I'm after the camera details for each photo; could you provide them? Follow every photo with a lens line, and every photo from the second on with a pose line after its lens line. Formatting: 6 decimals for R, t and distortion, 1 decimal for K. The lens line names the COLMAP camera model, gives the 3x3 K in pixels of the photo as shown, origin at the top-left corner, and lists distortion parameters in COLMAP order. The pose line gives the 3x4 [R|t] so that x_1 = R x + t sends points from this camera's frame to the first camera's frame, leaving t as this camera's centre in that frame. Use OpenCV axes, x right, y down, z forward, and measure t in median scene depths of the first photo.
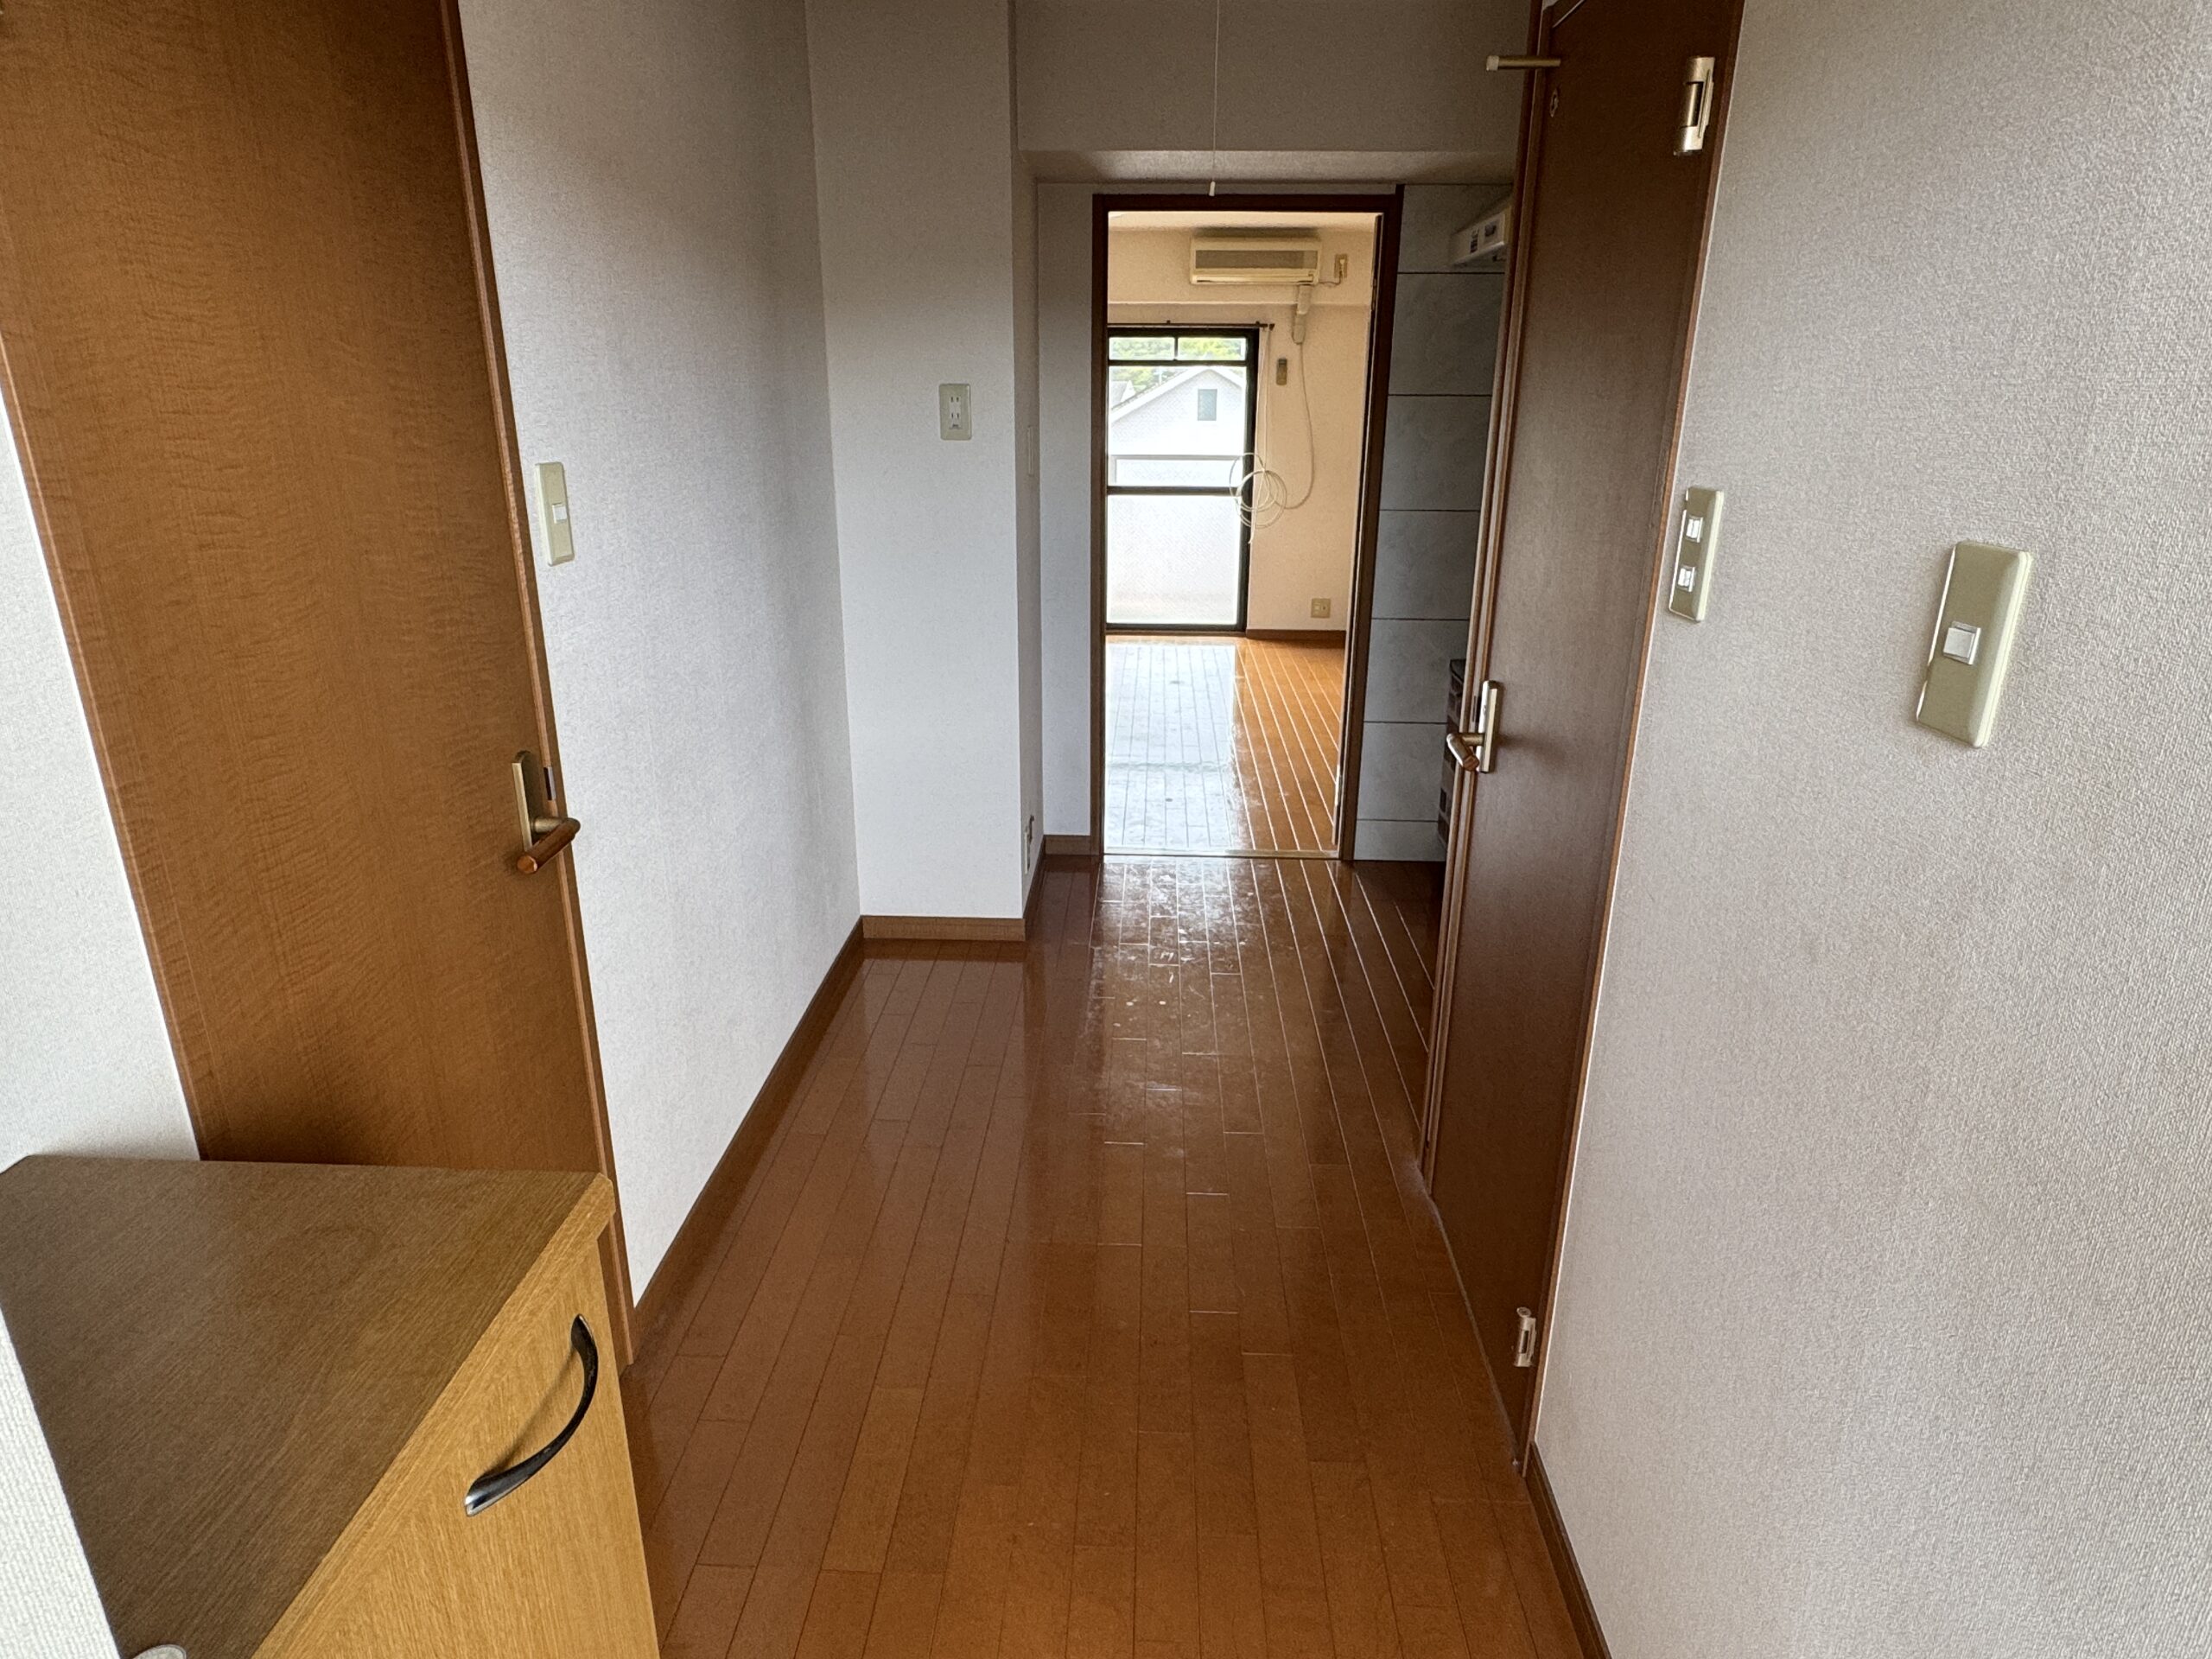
lens RADIAL K [[1269.3, 0, 1104.0], [0, 1269.3, 826.8], [0, 0, 1]] dist [-0.001652, 0.000823]
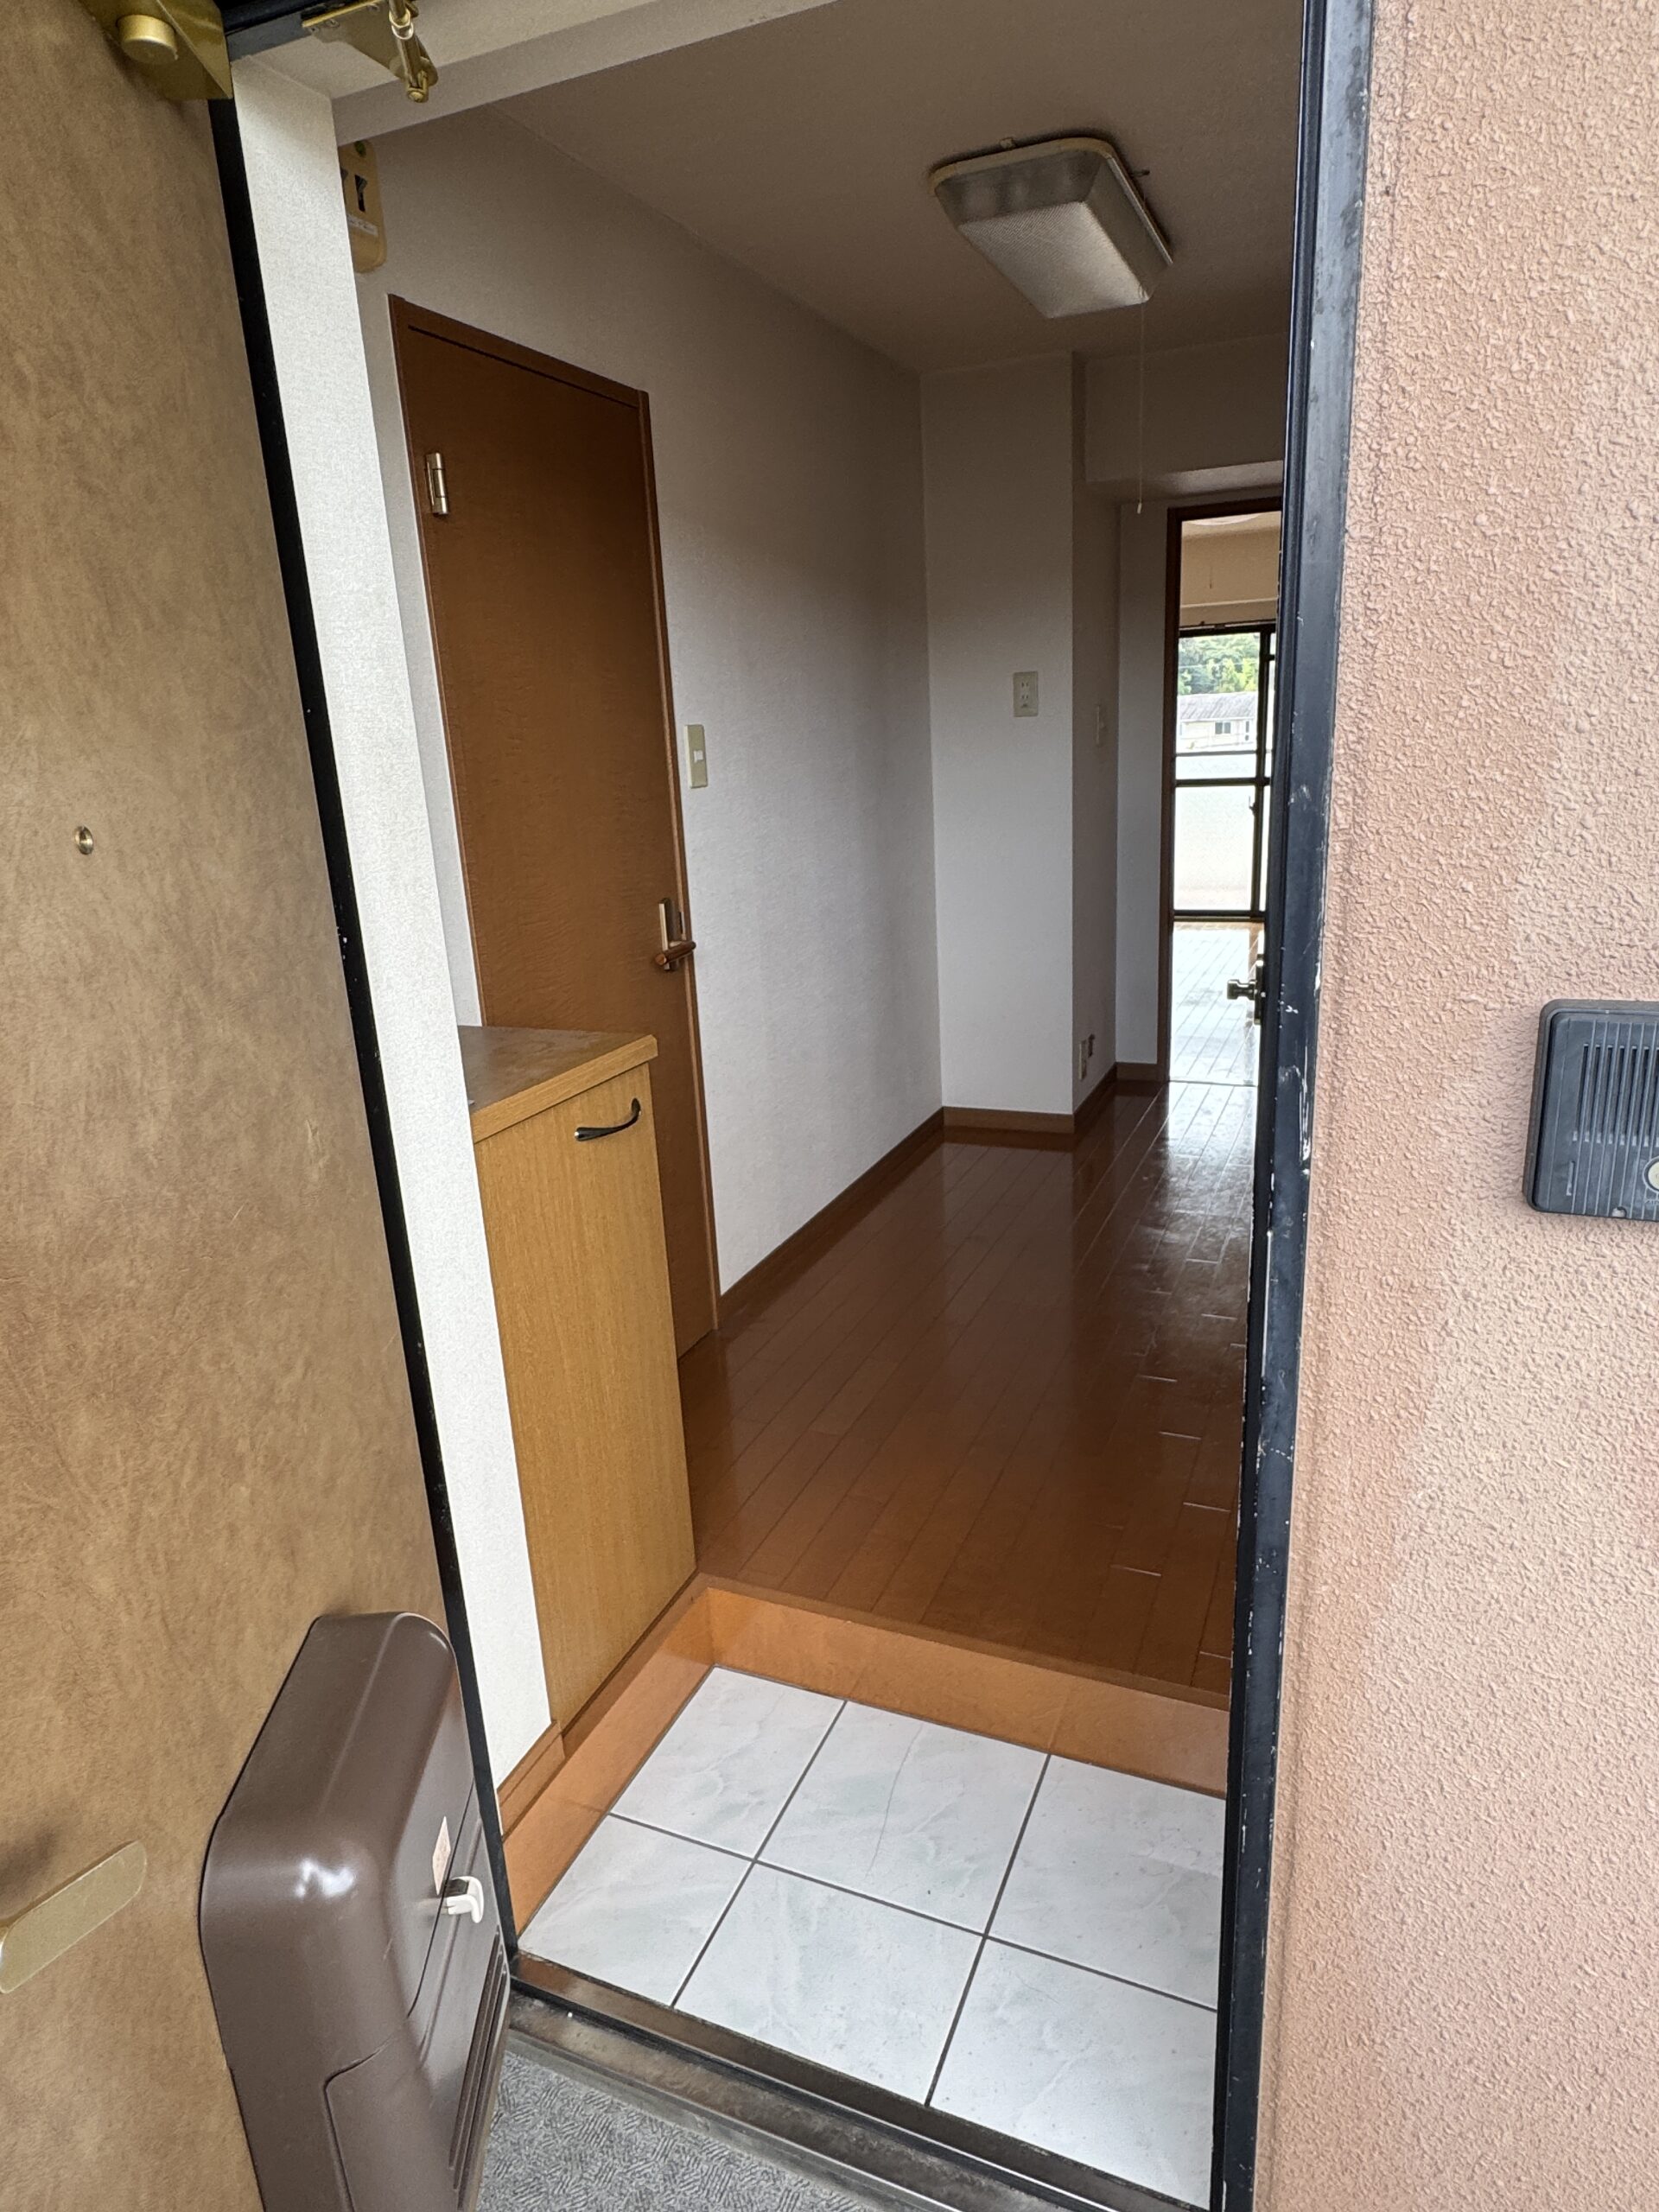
lens RADIAL K [[1269.3, 0, 838.1], [0, 1269.3, 1104.2], [0, 0, 1]] dist [-0.001652, 0.000823]
pose [[0.934618, 0.056801, -0.351087, 0.173050], [-0.066028, 0.997715, -0.014355, 0.108559], [0.349470, 0.036598, 0.936233, -0.228609]]
